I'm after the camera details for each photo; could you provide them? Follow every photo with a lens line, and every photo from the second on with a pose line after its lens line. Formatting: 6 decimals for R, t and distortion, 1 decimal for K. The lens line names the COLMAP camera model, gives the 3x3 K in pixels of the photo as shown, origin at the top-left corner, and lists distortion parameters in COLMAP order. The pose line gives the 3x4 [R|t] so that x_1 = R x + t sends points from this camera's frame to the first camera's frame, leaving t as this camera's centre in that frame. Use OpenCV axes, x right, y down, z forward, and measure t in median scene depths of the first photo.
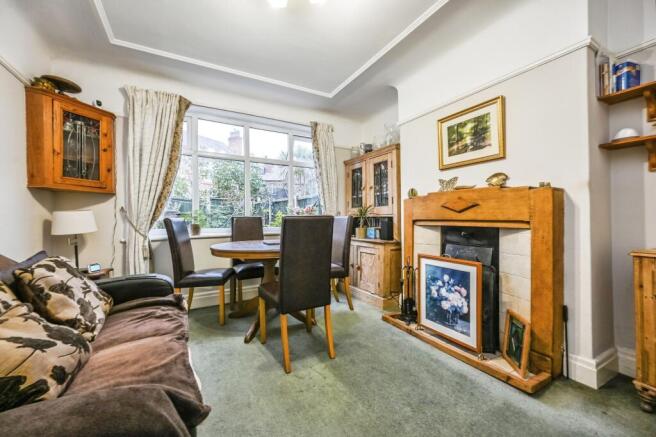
lens RADIAL K [[257.9, 0, 312.5], [0, 257.9, 221.2], [0, 0, 1]] dist [0.000537, 0.000280]
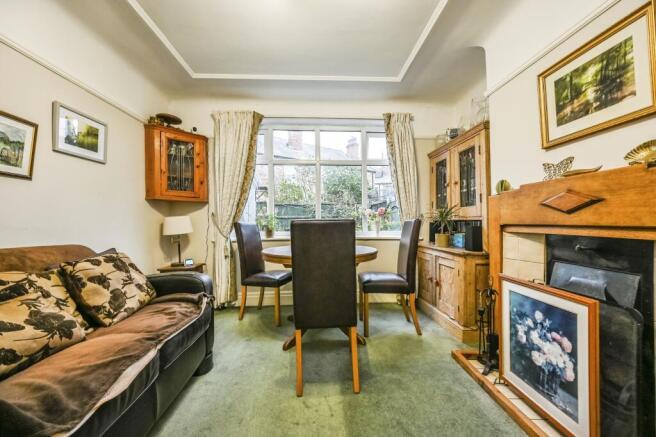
lens RADIAL K [[252.4, 0, 325.1], [0, 252.4, 222.1], [0, 0, 1]] dist [-0.000022, 0.000096]
pose [[0.904978, 0.000314, -0.425459, 0.284971], [-0.003503, 0.999971, -0.006713, -0.006153], [0.425445, 0.007566, 0.904953, 0.194331]]
